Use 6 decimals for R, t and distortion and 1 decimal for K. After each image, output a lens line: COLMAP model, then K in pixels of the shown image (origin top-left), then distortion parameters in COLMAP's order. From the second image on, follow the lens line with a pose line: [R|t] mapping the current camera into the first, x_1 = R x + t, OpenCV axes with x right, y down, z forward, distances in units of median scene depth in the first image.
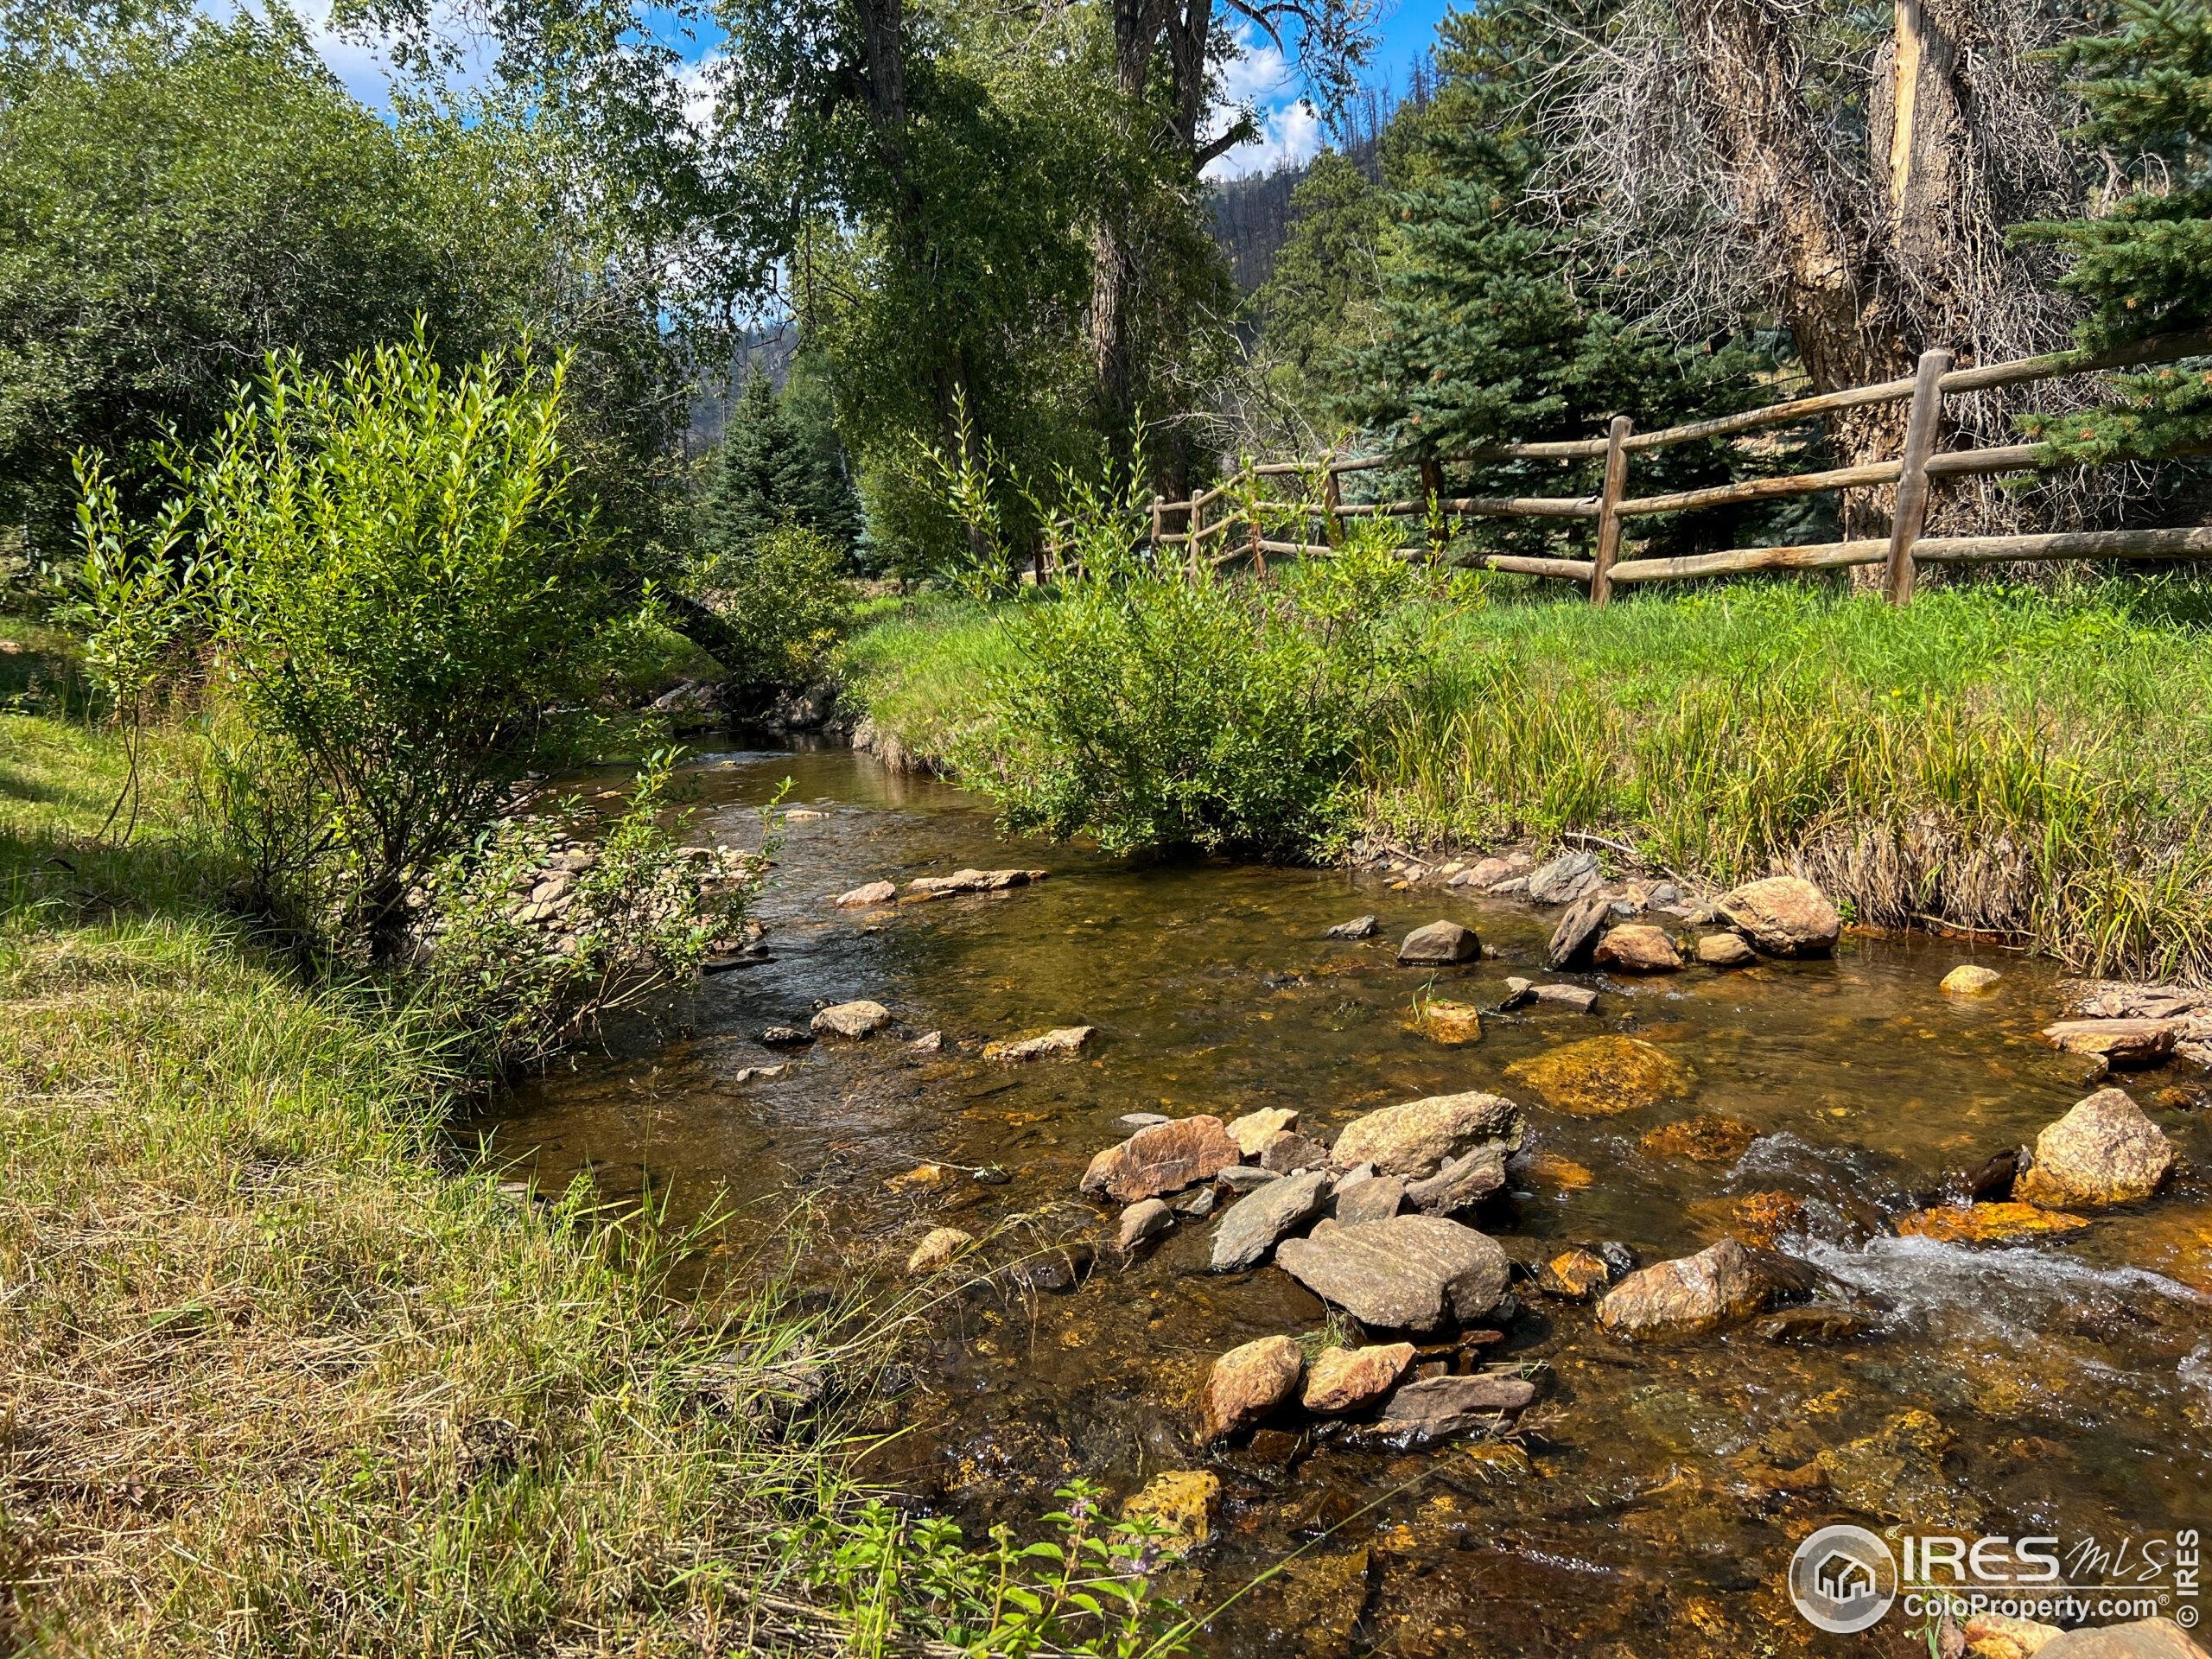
lens RADIAL K [[1659.0, 0, 1106.2], [0, 1659.0, 832.1], [0, 0, 1]] dist [0.033645, -0.034620]
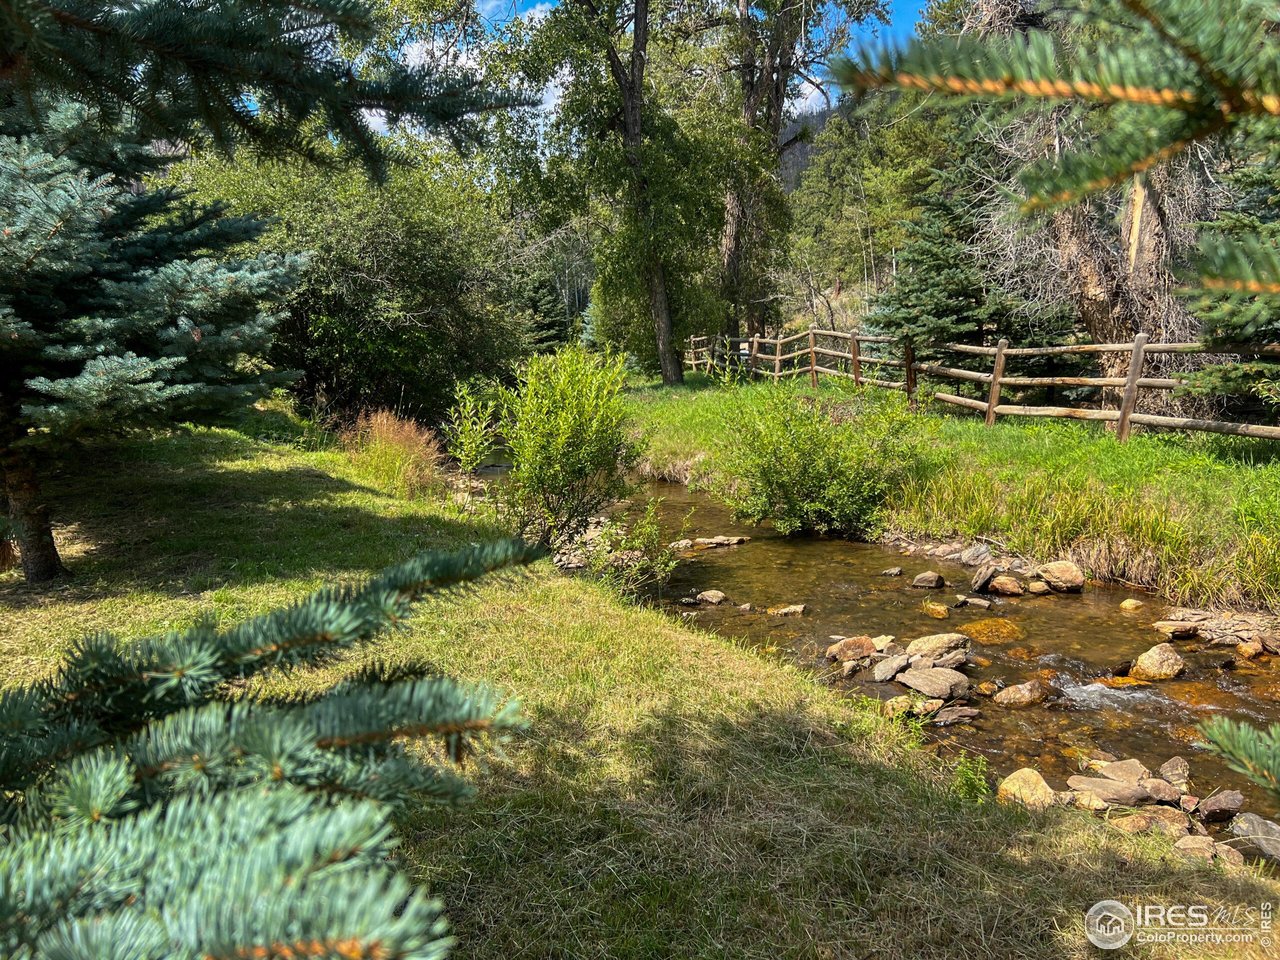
lens RADIAL K [[960.0, 0, 640.1], [0, 960.0, 478.8], [0, 0, 1]] dist [0.033645, -0.034620]
pose [[0.997980, 0.045513, -0.044314, -0.145538], [-0.045984, 0.998895, -0.009661, -0.042624], [0.043825, 0.011680, 0.998971, -0.405182]]
